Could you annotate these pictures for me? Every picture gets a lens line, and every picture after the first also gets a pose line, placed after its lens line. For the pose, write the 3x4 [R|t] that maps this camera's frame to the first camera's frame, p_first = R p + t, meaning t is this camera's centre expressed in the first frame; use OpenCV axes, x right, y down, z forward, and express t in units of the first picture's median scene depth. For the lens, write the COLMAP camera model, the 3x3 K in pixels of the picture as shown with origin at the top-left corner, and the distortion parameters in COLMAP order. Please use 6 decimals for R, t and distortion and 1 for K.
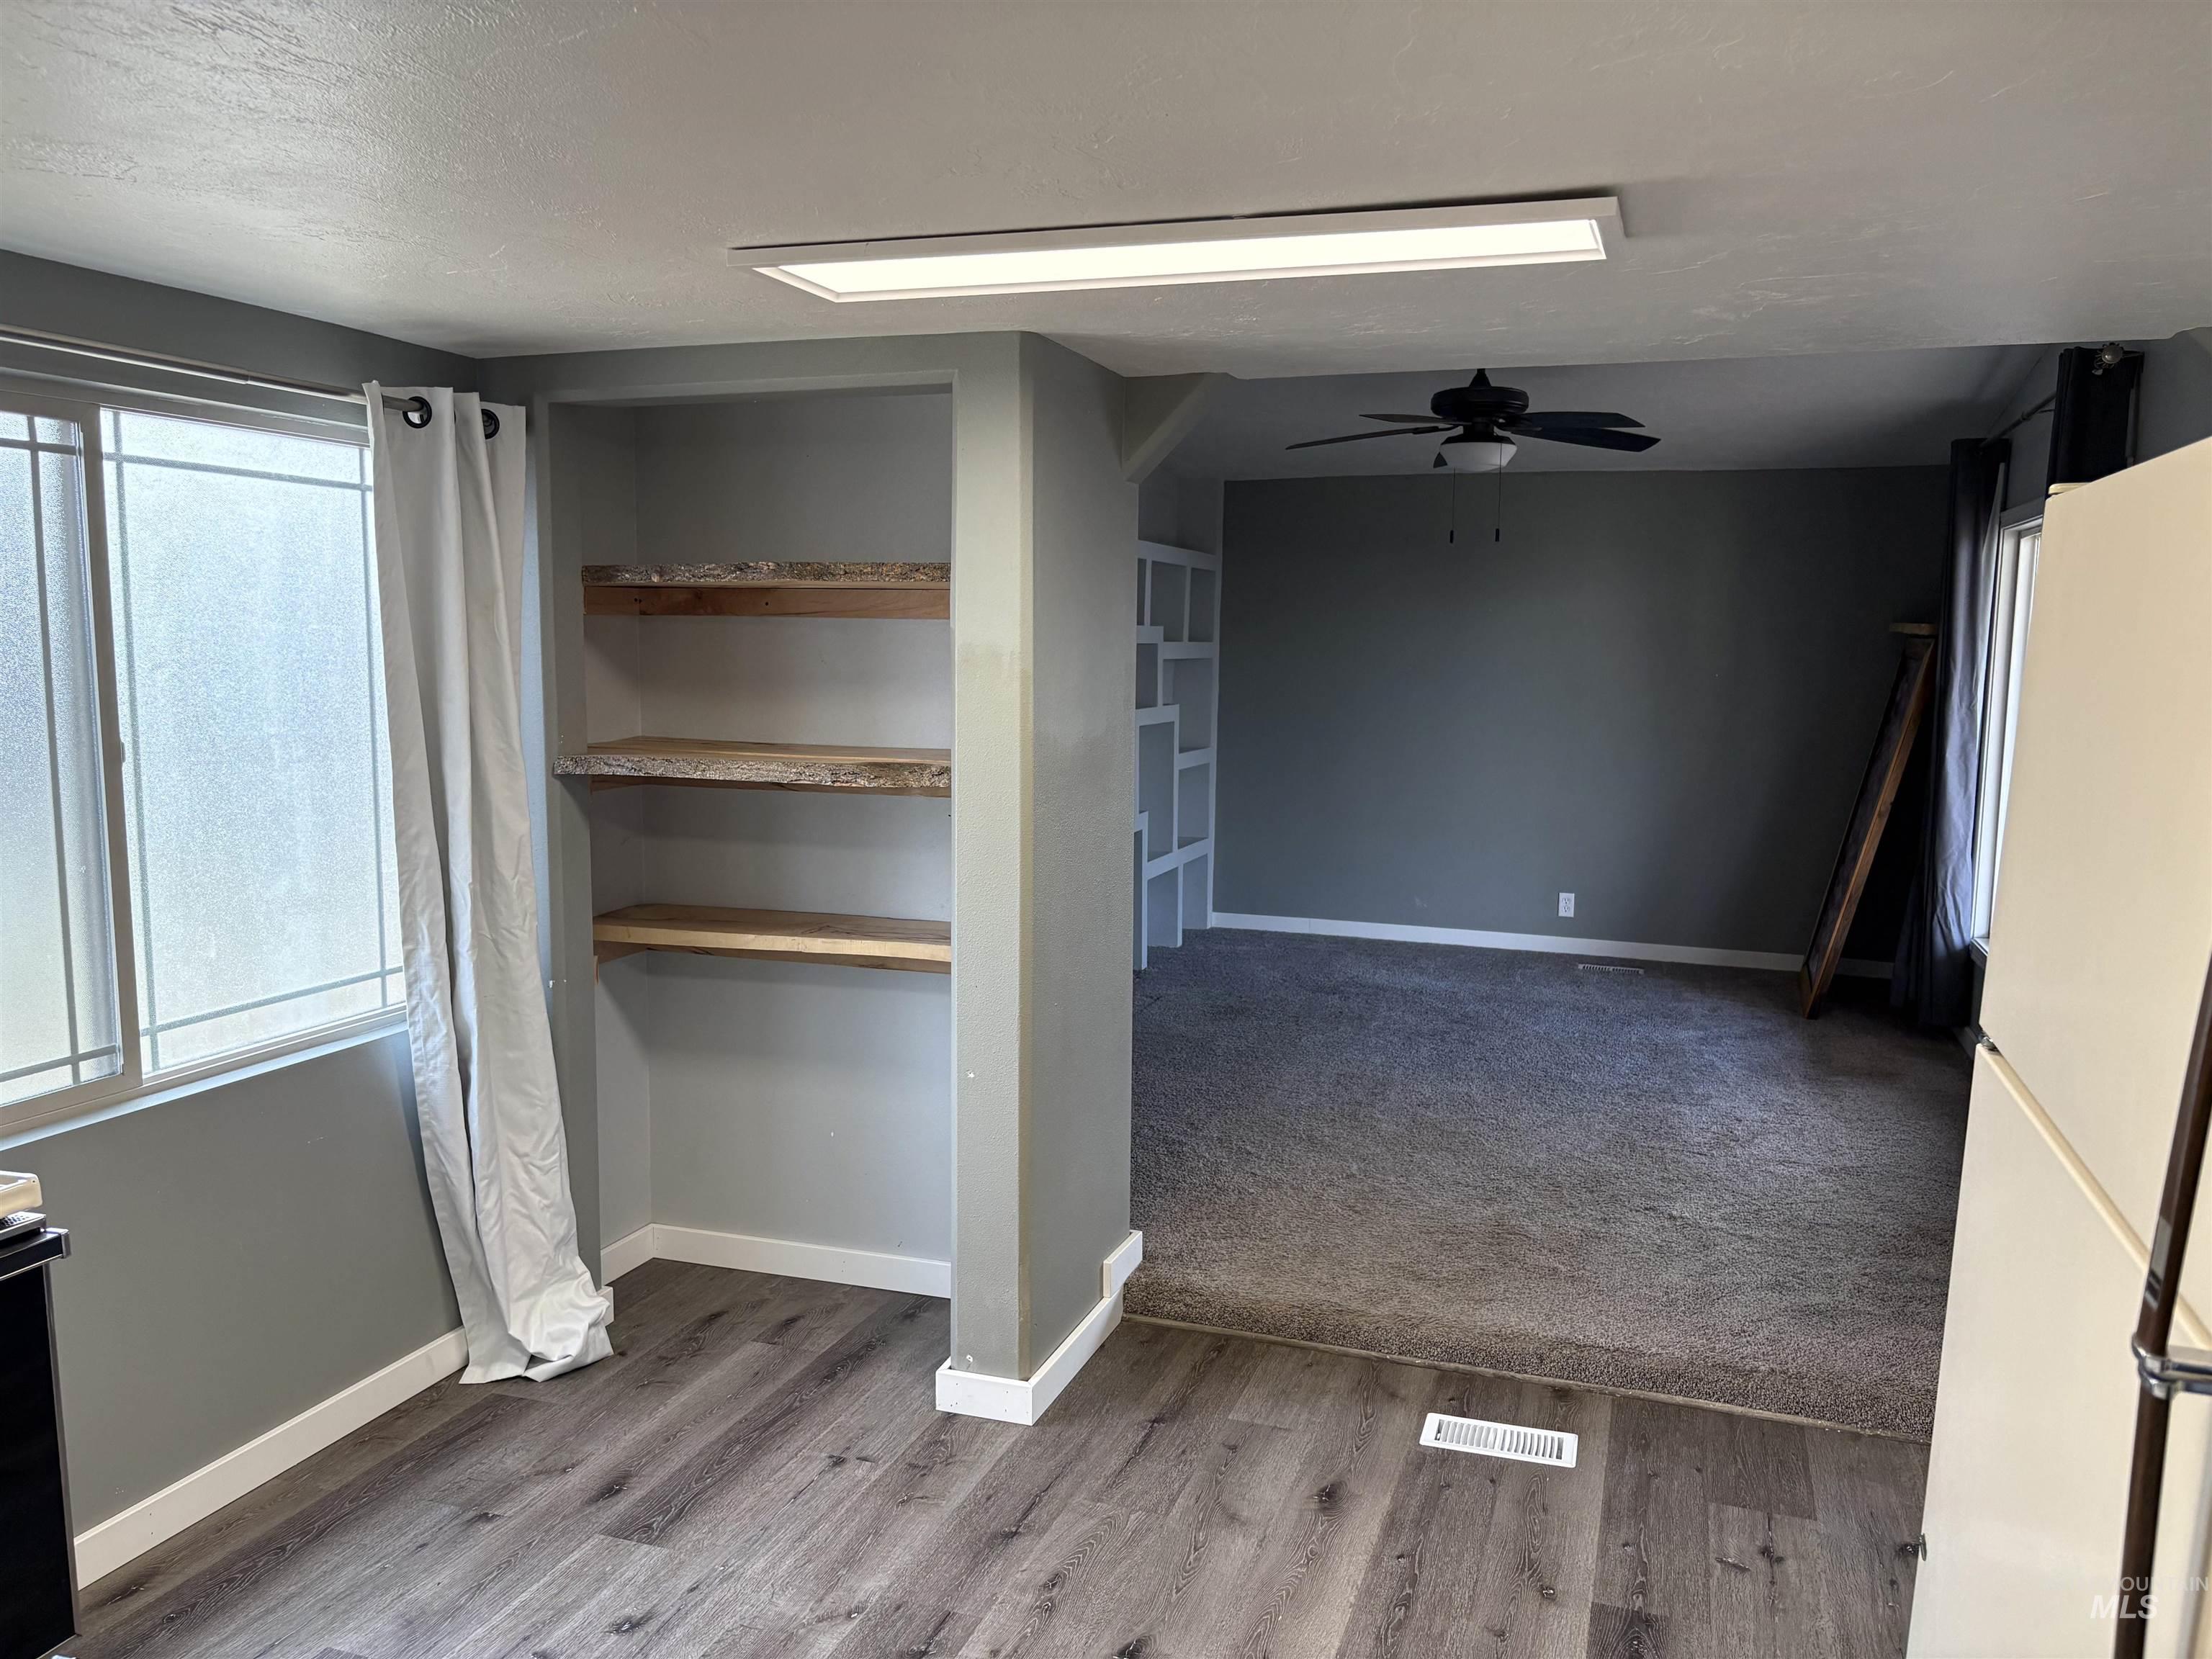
lens RADIAL K [[1660.1, 0, 1051.1], [0, 1660.1, 838.2], [0, 0, 1]] dist [0.009381, -0.028649]
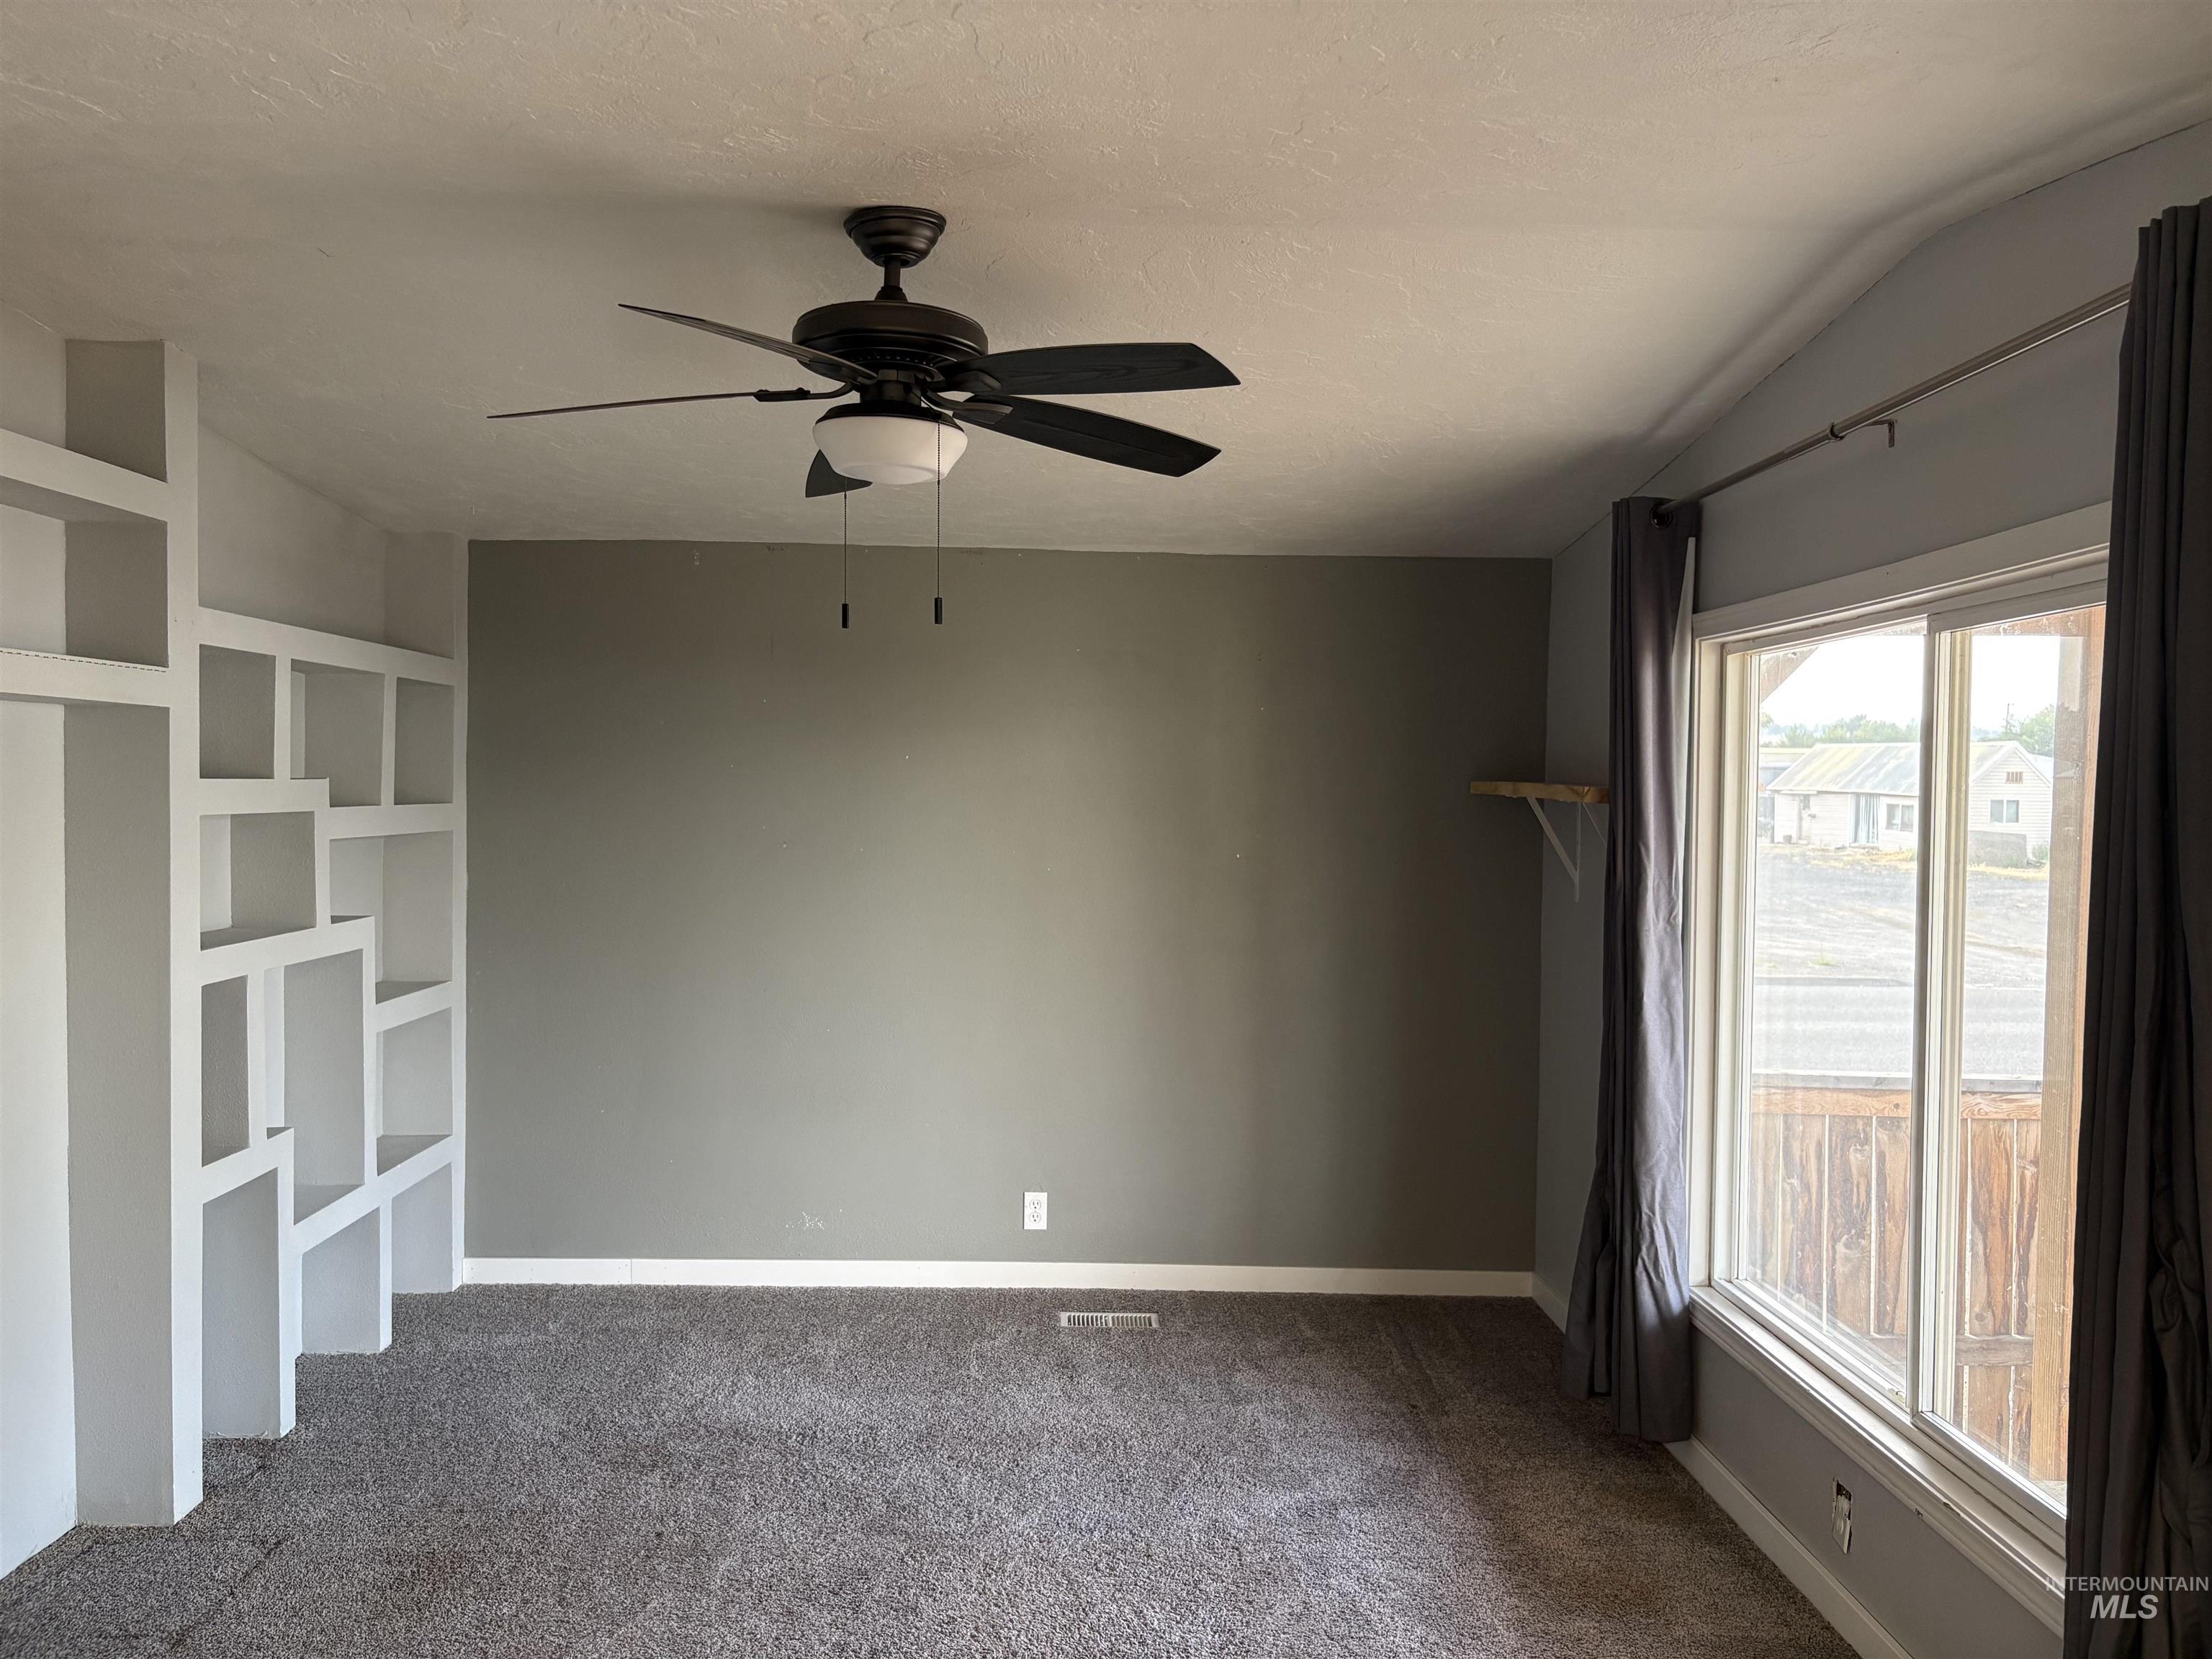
lens RADIAL K [[1660.1, 0, 1104.4], [0, 1660.1, 839.9], [0, 0, 1]] dist [0.009381, -0.028649]
pose [[0.924583, -0.009774, 0.380855, 0.095532], [0.040989, 0.996420, -0.073934, -0.057438], [-0.378769, 0.083969, 0.921674, 0.402641]]
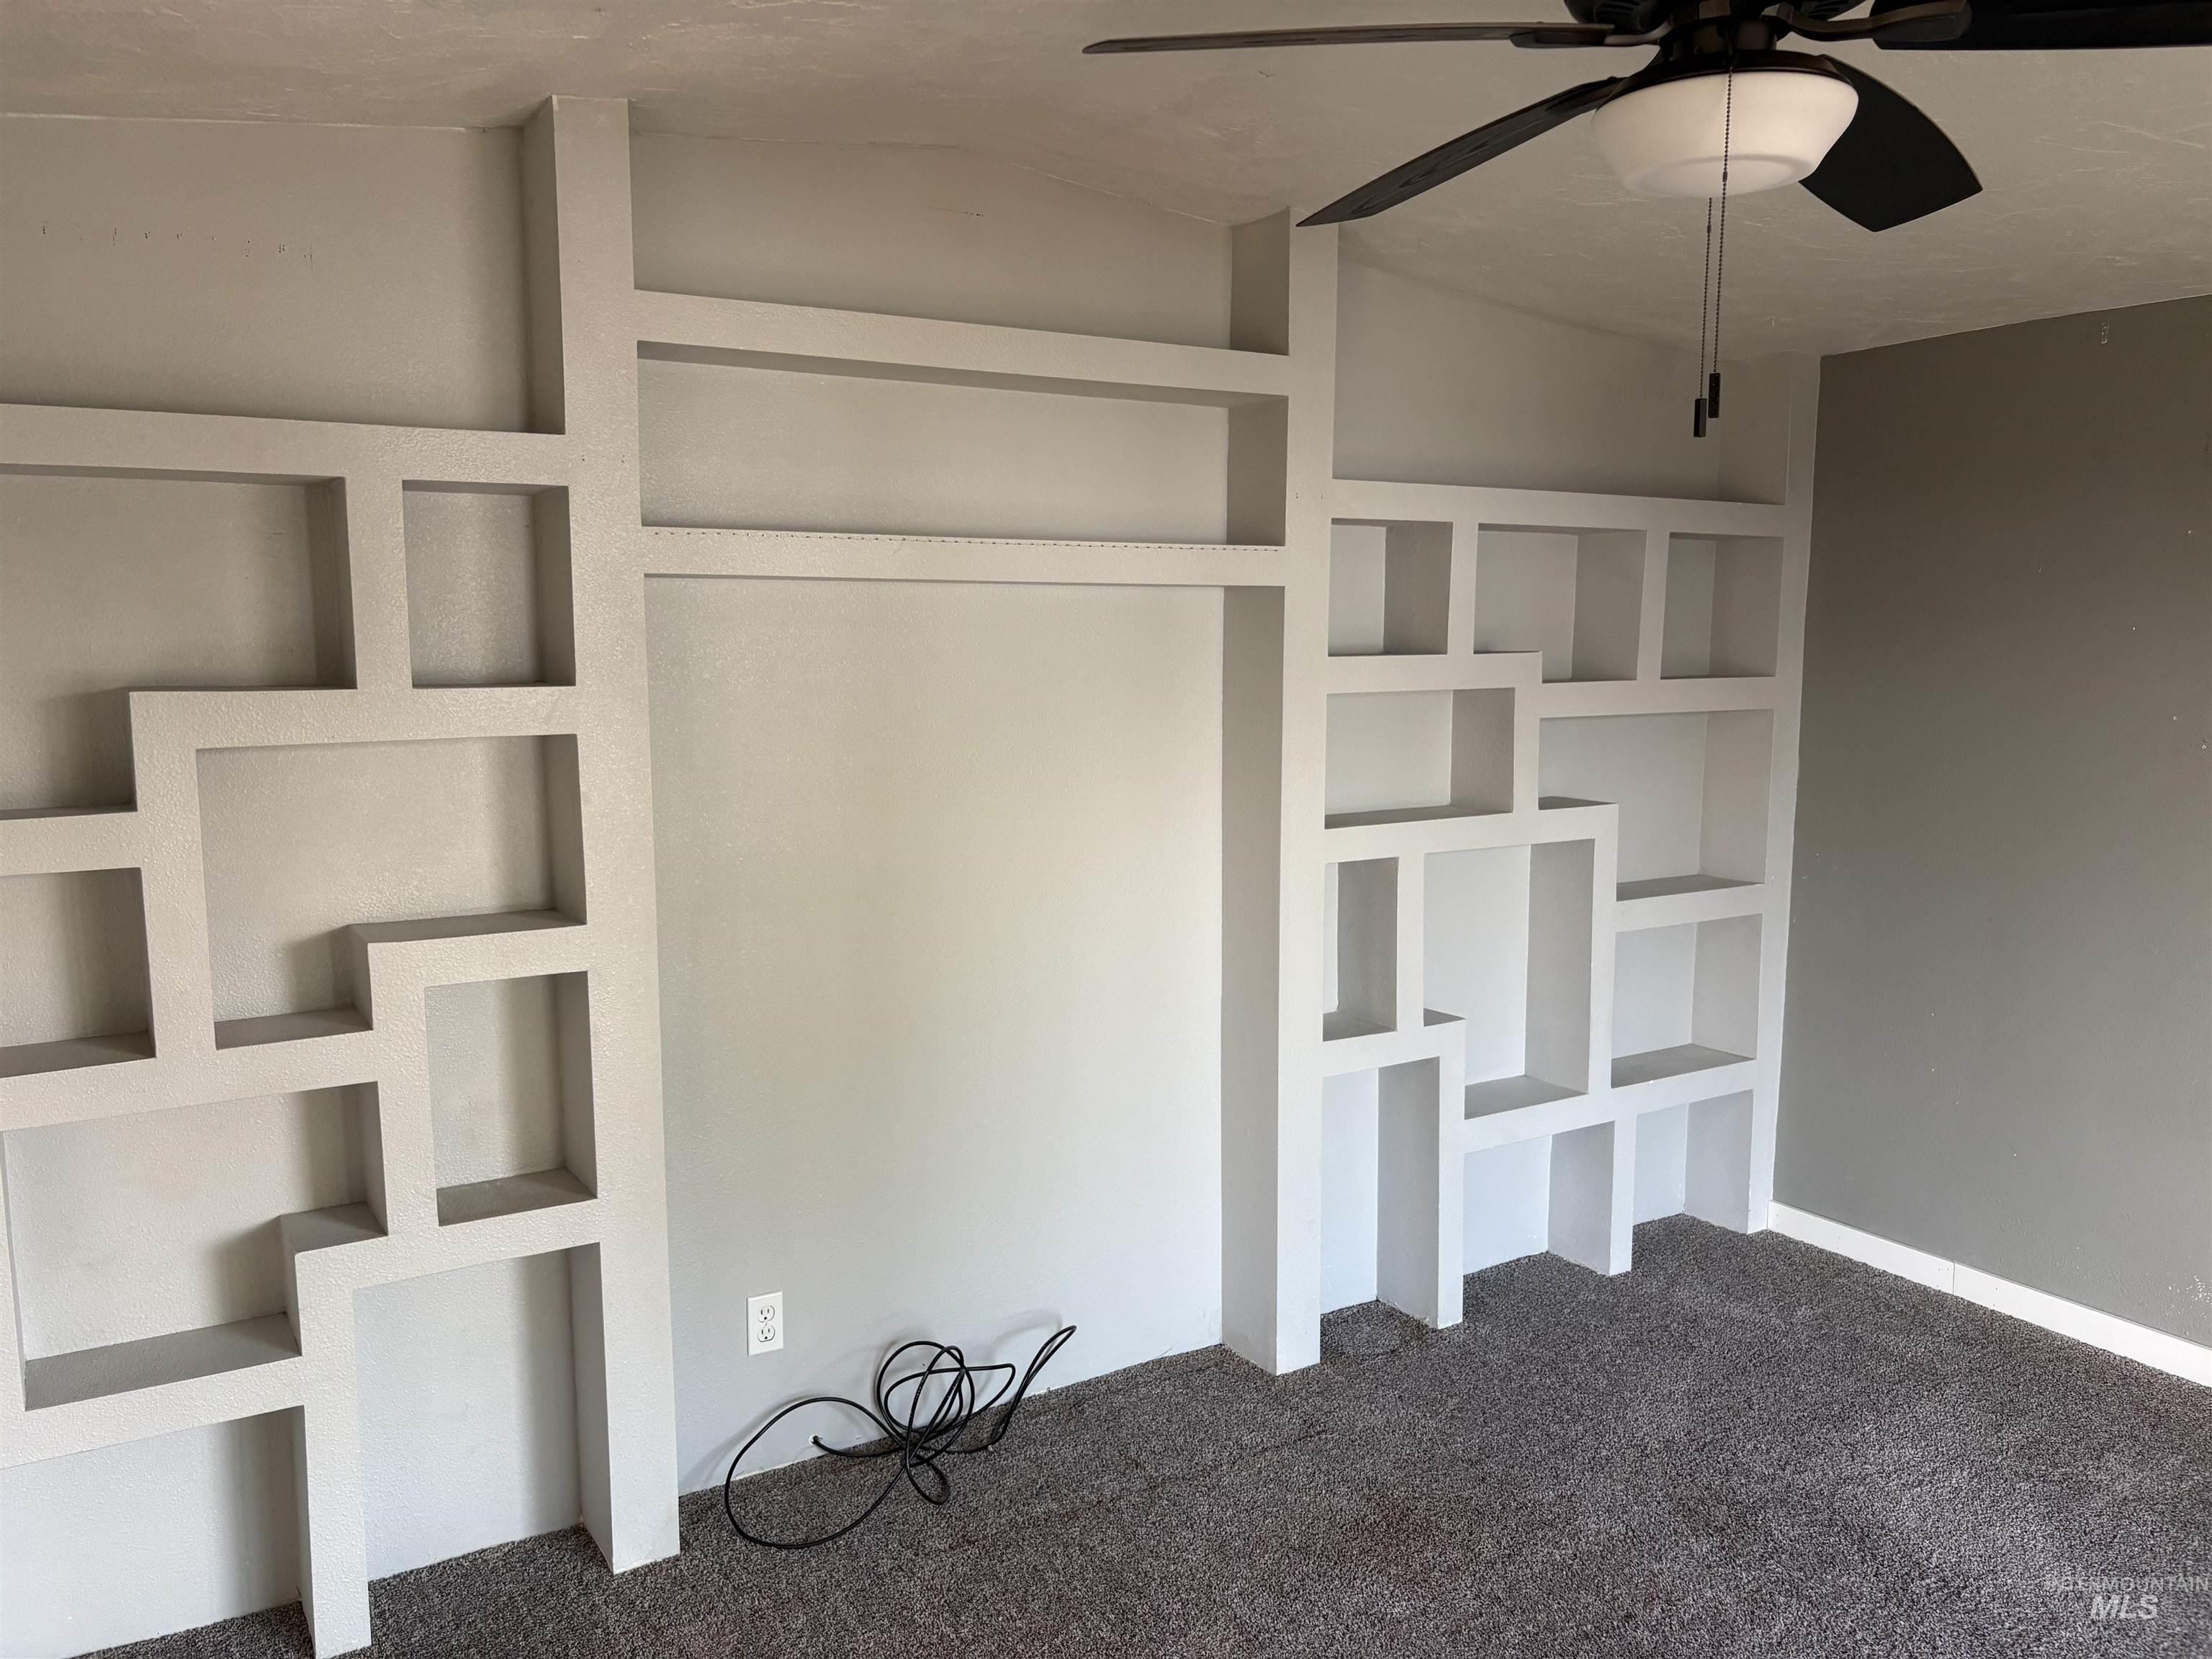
lens RADIAL K [[1660.1, 0, 1105.5], [0, 1660.1, 824.2], [0, 0, 1]] dist [0.009381, -0.028649]
pose [[0.788166, 0.063057, -0.612224, 0.274218], [-0.063468, 0.997762, 0.021057, -0.078630], [0.612182, 0.022260, 0.790404, 0.525355]]
